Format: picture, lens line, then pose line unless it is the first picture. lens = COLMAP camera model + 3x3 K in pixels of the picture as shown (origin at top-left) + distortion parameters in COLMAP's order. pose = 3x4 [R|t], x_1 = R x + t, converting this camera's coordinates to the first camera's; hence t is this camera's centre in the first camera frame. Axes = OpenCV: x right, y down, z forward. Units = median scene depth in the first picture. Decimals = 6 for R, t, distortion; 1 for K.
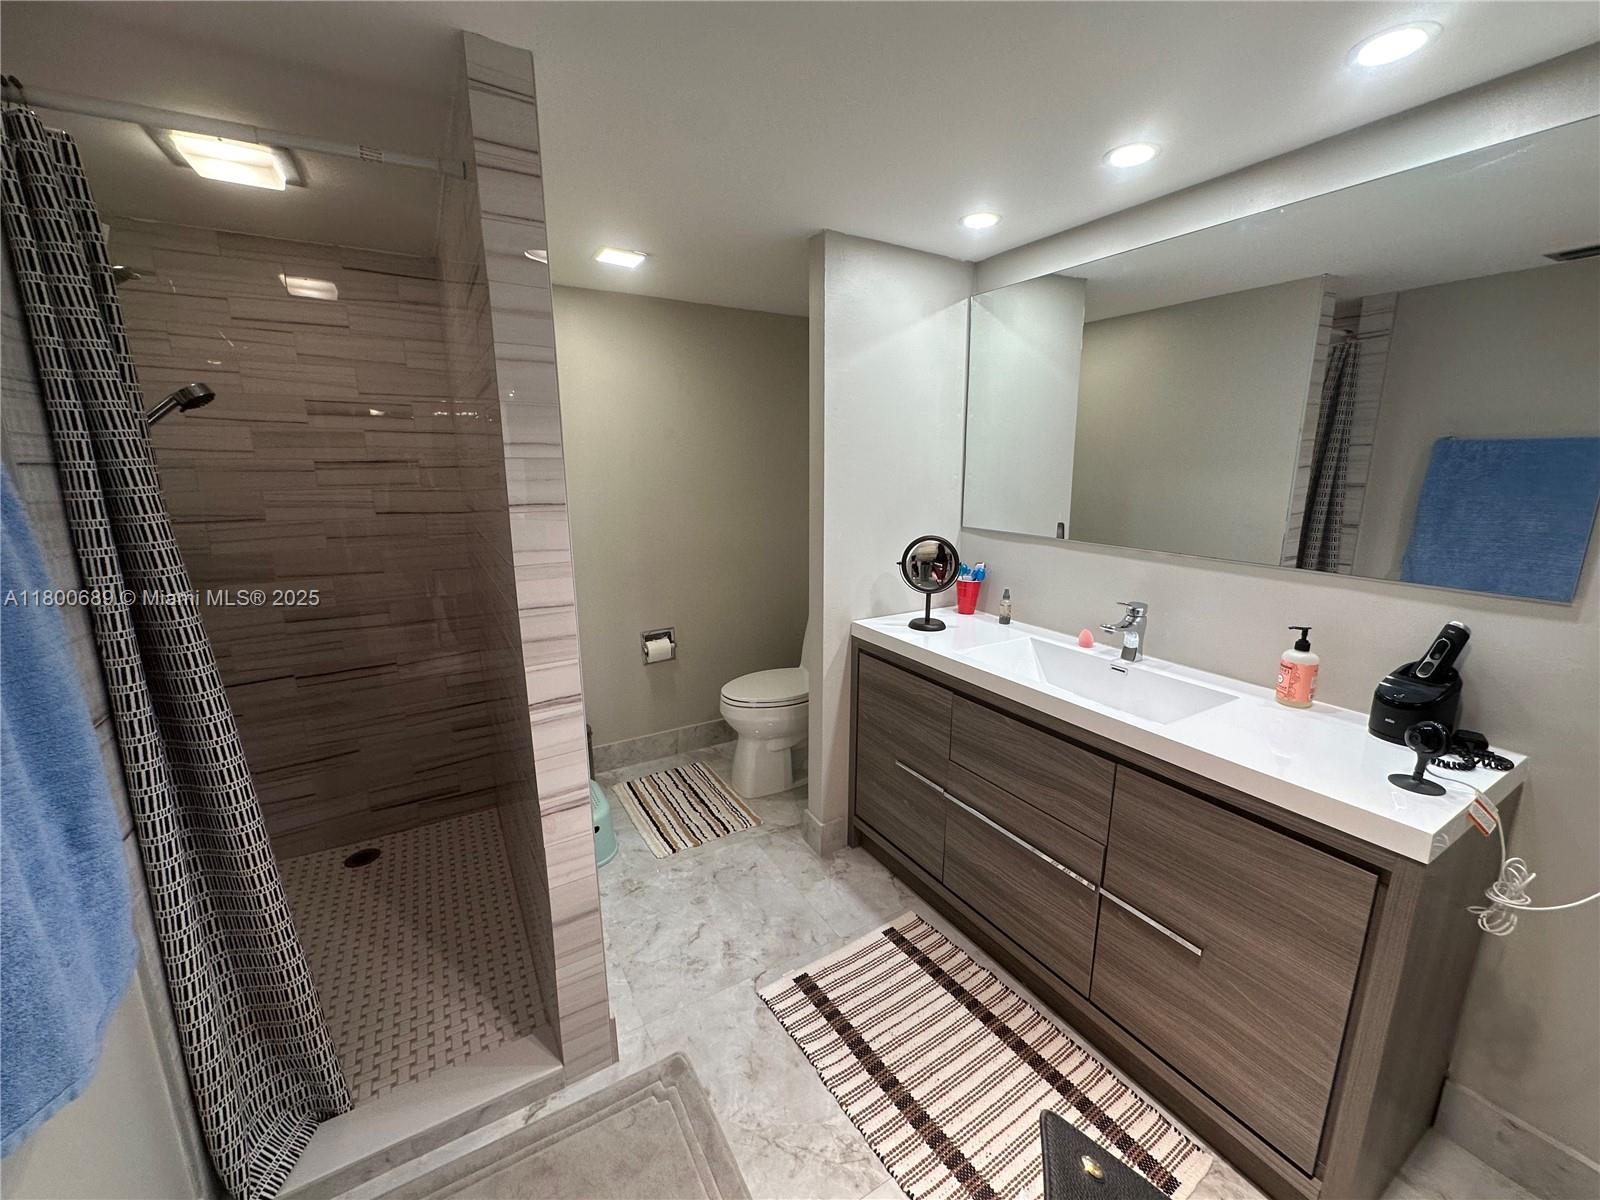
lens RADIAL K [[638.5, 0, 804.6], [0, 638.5, 599.3], [0, 0, 1]] dist [-0.005304, 0.001138]
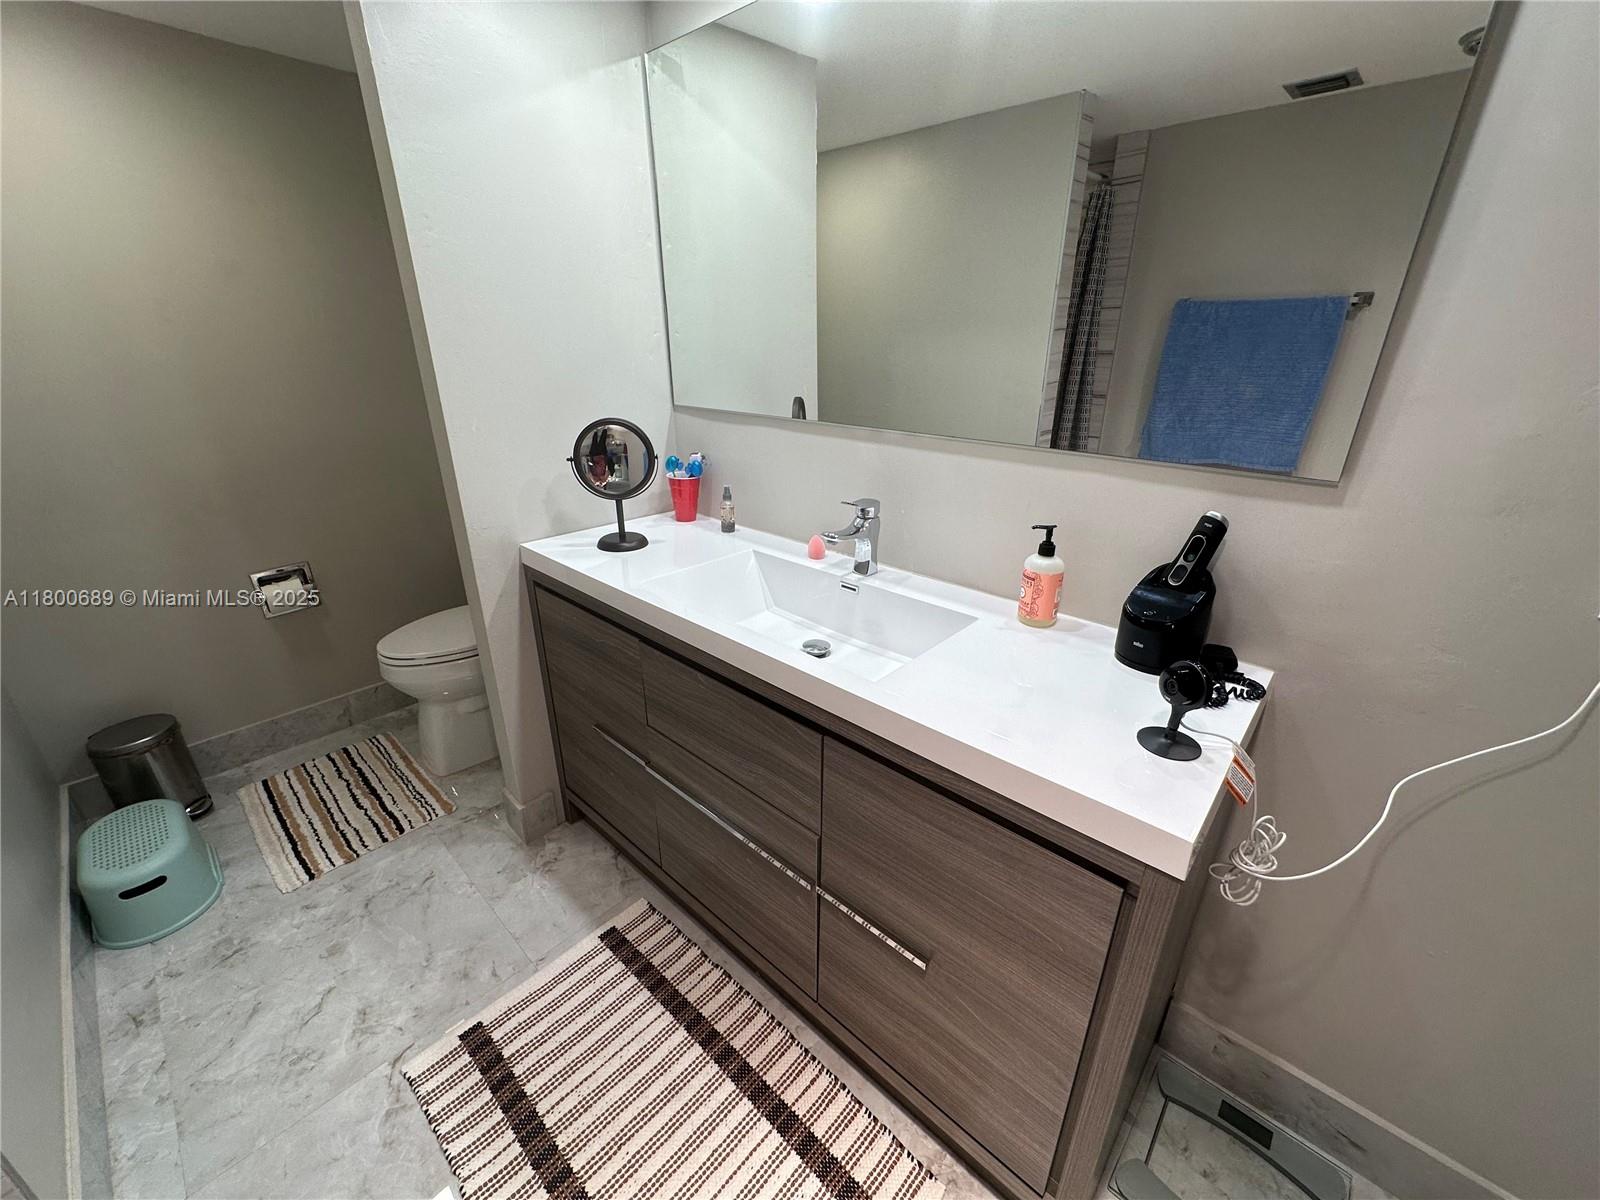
lens RADIAL K [[638.5, 0, 804.6], [0, 638.5, 602.9], [0, 0, 1]] dist [-0.005304, 0.001138]
pose [[0.957452, -0.106336, 0.268288, 0.224973], [0.057245, 0.981147, 0.184588, -0.019149], [-0.282858, -0.161376, 0.945489, 0.267429]]
